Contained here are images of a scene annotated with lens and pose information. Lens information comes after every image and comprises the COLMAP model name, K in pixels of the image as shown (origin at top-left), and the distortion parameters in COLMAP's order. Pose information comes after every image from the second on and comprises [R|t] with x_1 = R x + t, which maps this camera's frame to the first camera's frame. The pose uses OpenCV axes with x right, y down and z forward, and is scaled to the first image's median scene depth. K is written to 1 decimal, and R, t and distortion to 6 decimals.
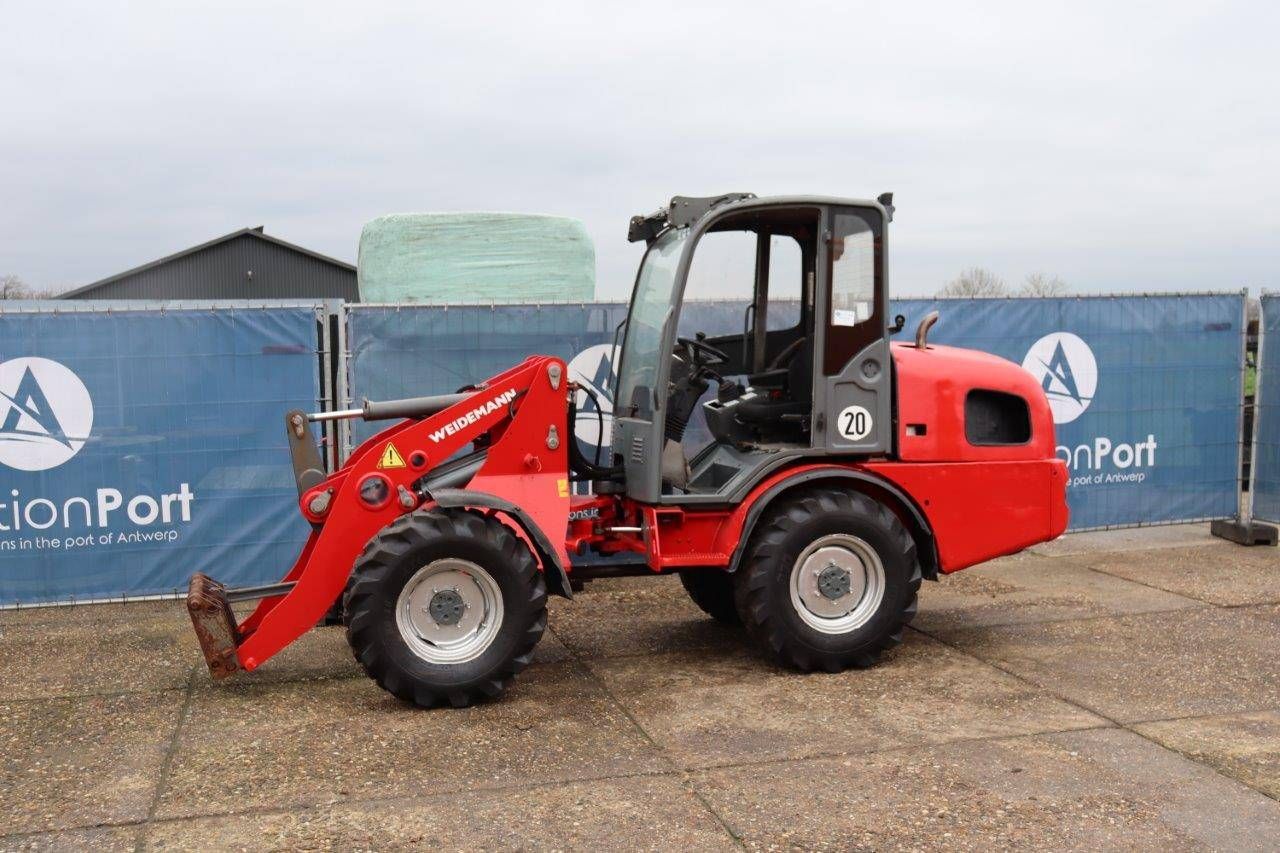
lens RADIAL K [[1444.4, 0, 640.0], [0, 1444.4, 426.5], [0, 0, 1]] dist [-0.063394, 0.191778]
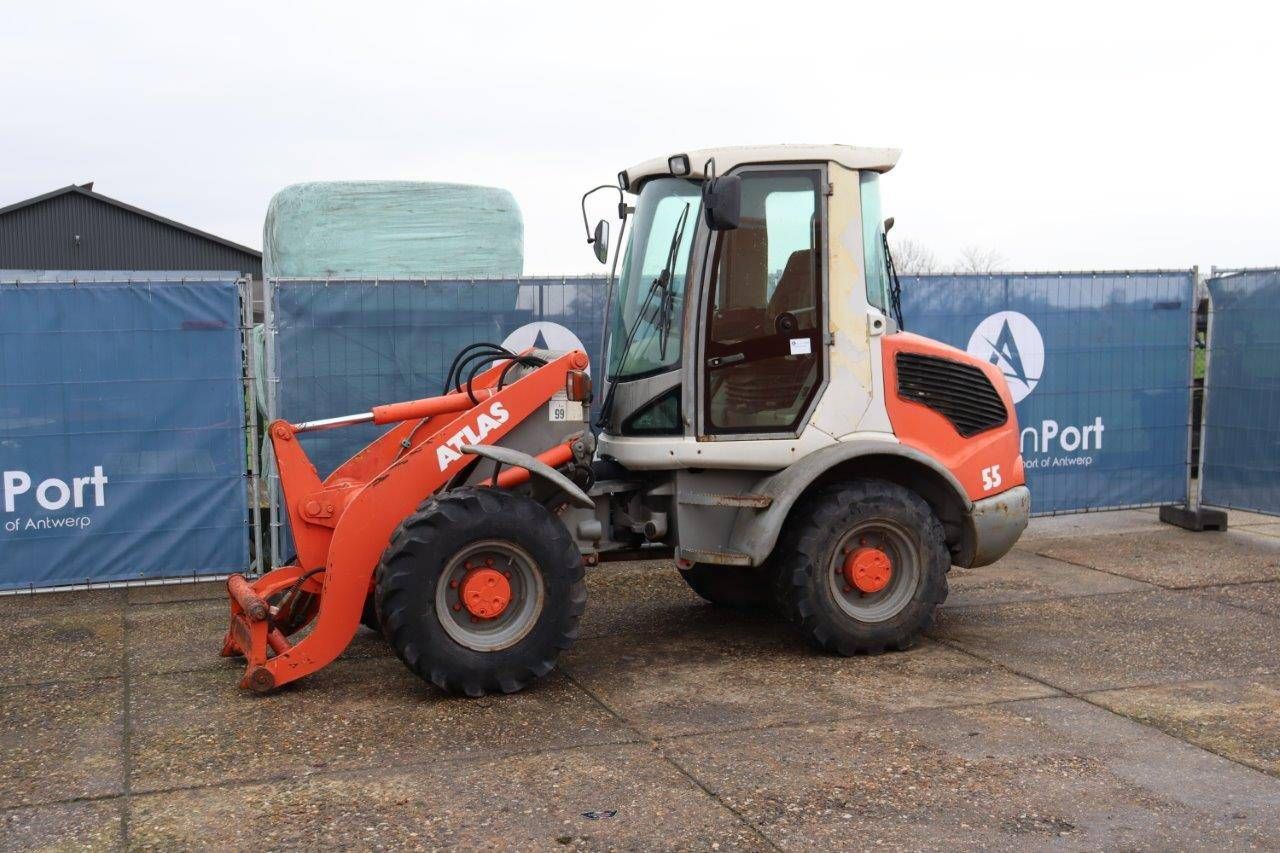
lens RADIAL K [[1691.2, 0, 640.0], [0, 1691.2, 426.5], [0, 0, 1]] dist [0.028705, 0.081018]
pose [[0.996888, -0.000886, 0.078822, -0.050893], [0.000556, 0.999991, 0.004198, 0.008673], [-0.078825, -0.004141, 0.996880, -0.136723]]
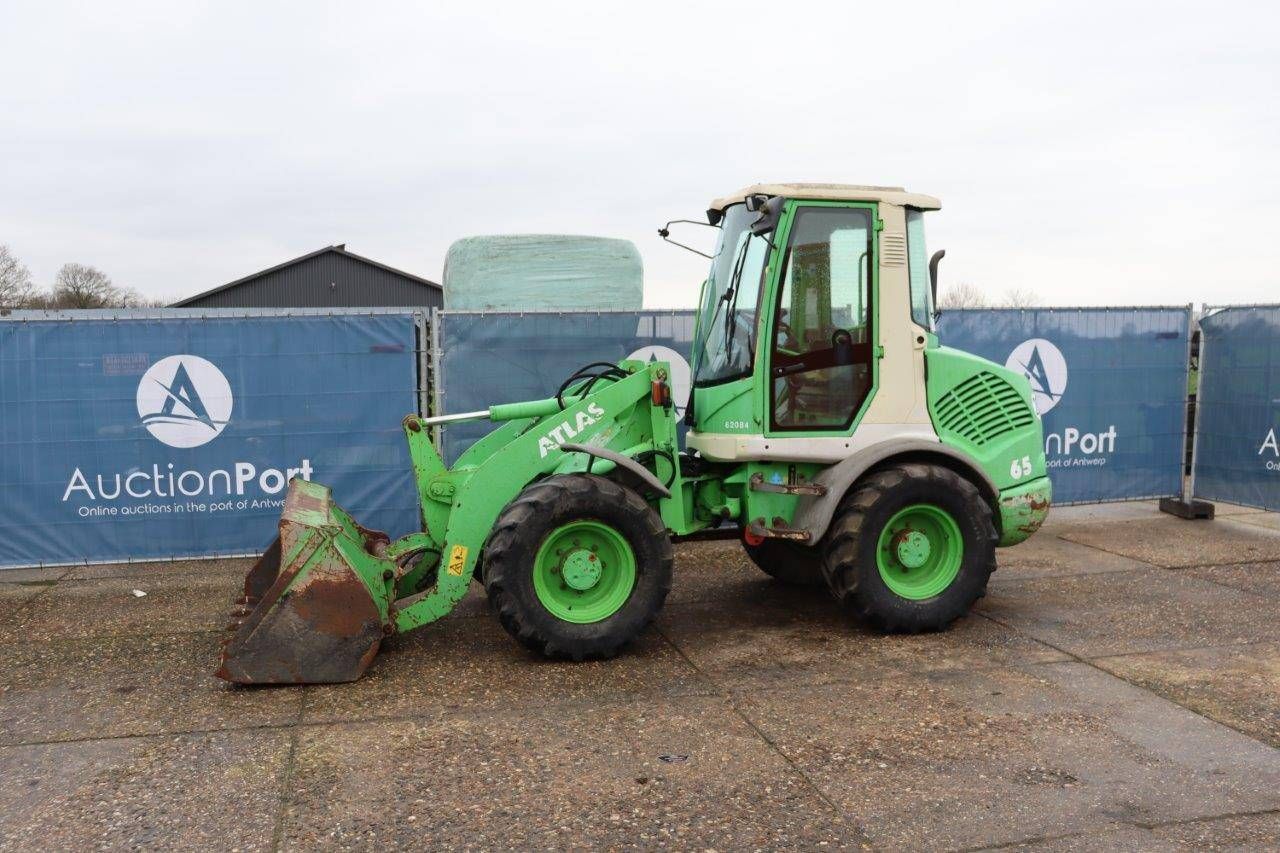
lens RADIAL K [[1275.5, 0, 635.8], [0, 1275.5, 442.6], [0, 0, 1]] dist [-0.113298, 0.133106]
pose [[0.999758, 0.006967, -0.020862, -0.017652], [-0.006602, 0.999825, 0.017488, 0.005039], [0.020981, -0.017346, 0.999629, -0.057471]]
